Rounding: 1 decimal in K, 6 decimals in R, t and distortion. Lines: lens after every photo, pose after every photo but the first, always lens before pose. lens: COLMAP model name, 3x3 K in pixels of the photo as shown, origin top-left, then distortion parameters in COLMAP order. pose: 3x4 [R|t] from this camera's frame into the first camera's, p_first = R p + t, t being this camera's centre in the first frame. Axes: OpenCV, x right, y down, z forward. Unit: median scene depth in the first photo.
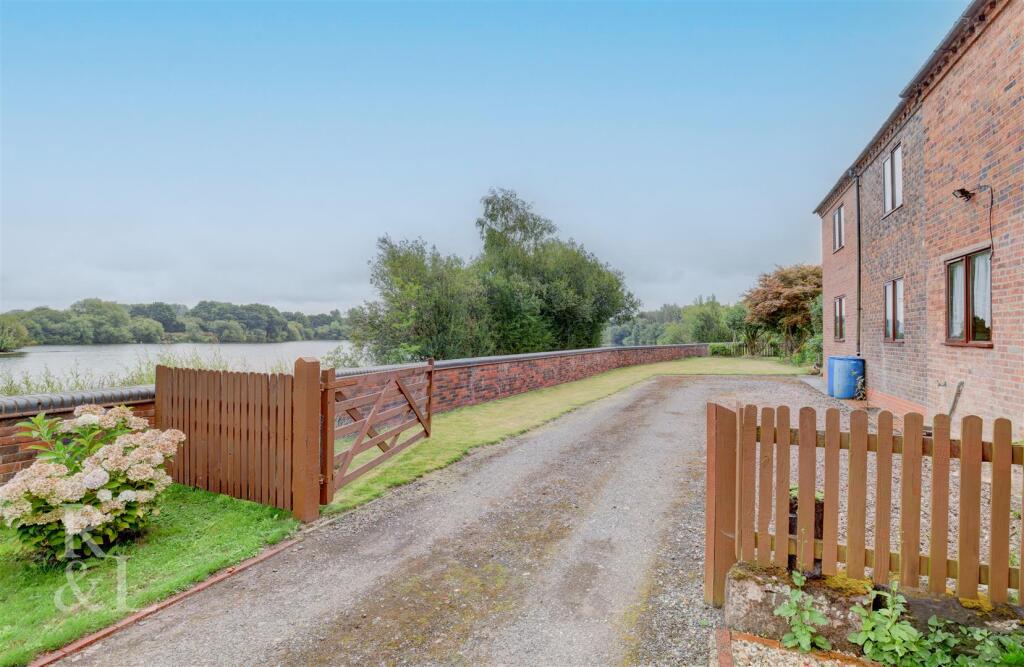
lens RADIAL K [[491.0, 0, 512.0], [0, 491.0, 325.5], [0, 0, 1]] dist [-0.001021, 0.000055]
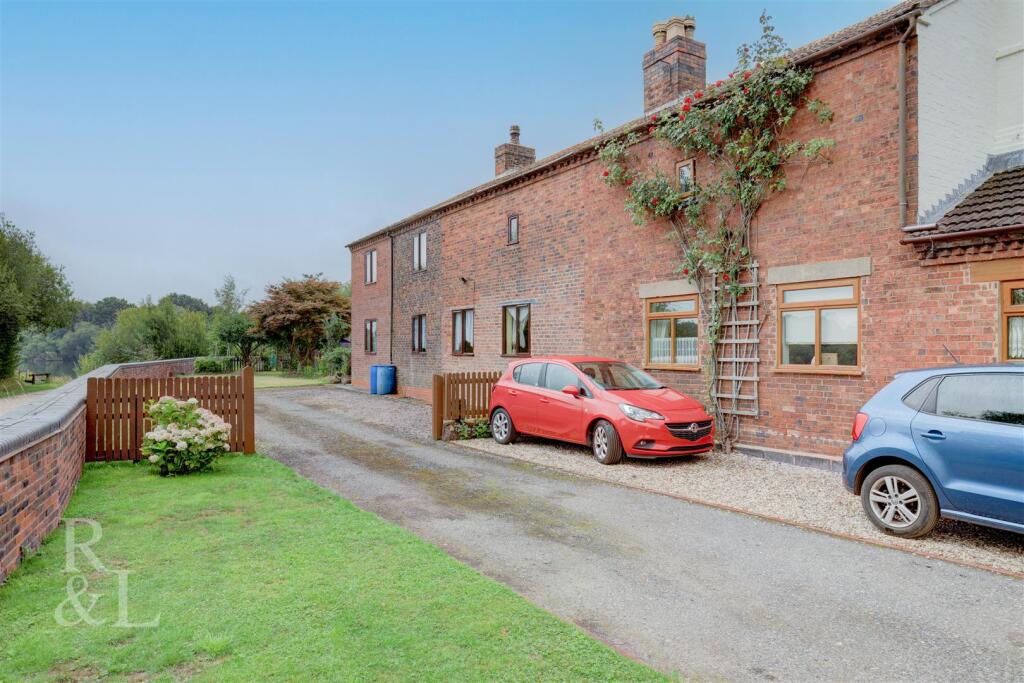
lens RADIAL K [[700.3, 0, 511.0], [0, 700.3, 342.6], [0, 0, 1]] dist [0.001893, -0.000293]
pose [[0.609150, -0.002569, 0.793051, -0.572102], [-0.008588, 0.999915, 0.009836, -0.019084], [-0.793008, -0.012802, 0.609076, -0.419854]]
